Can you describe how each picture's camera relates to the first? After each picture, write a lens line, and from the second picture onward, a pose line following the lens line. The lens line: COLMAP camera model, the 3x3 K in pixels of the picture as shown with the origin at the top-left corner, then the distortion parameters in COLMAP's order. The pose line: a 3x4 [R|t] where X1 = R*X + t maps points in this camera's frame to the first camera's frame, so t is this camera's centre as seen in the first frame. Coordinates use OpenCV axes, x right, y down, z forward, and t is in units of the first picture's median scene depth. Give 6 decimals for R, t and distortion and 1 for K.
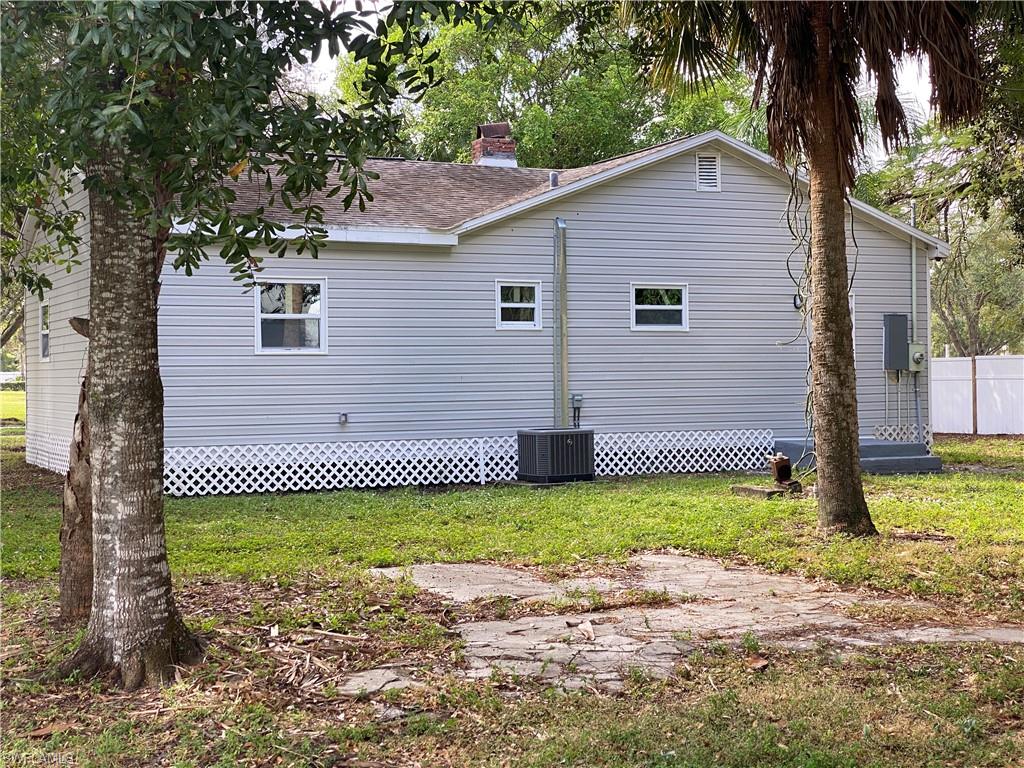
lens RADIAL K [[1549.2, 0, 542.7], [0, 1549.2, 375.2], [0, 0, 1]] dist [-0.034204, 0.000000]
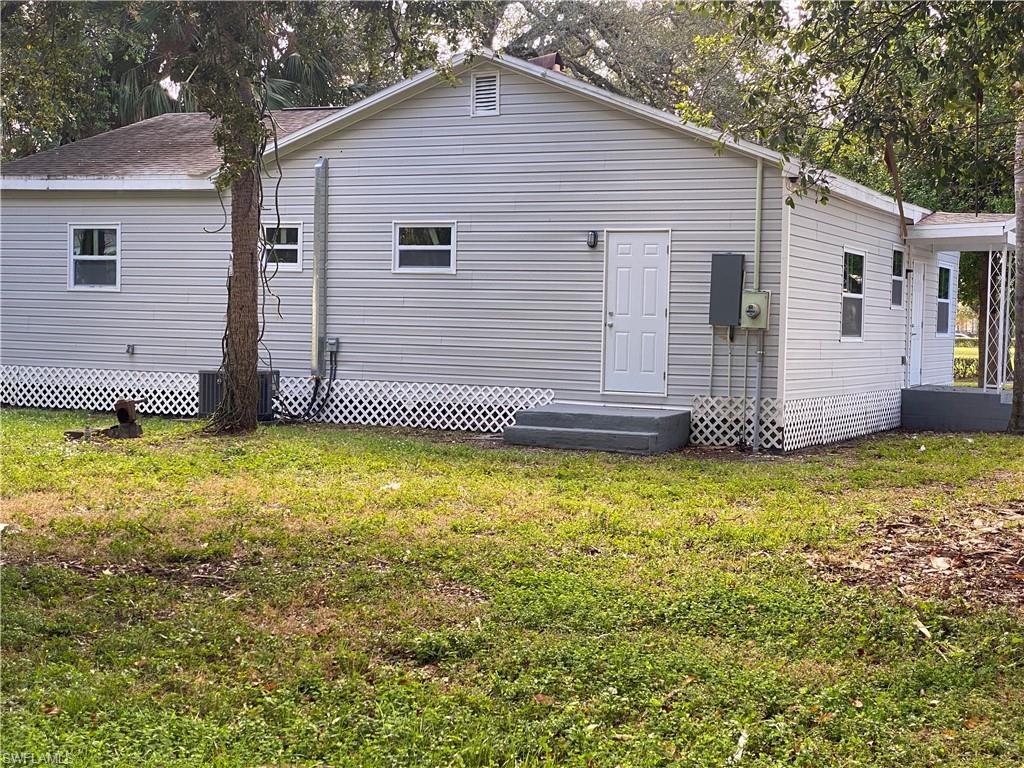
lens RADIAL K [[1549.2, 0, 516.0], [0, 1549.2, 383.9], [0, 0, 1]] dist [-0.034204, 0.000000]
pose [[0.632564, 0.056604, -0.772437, 0.829103], [-0.033233, 0.998391, 0.045947, -0.007053], [0.773795, -0.003394, 0.633427, 0.462350]]
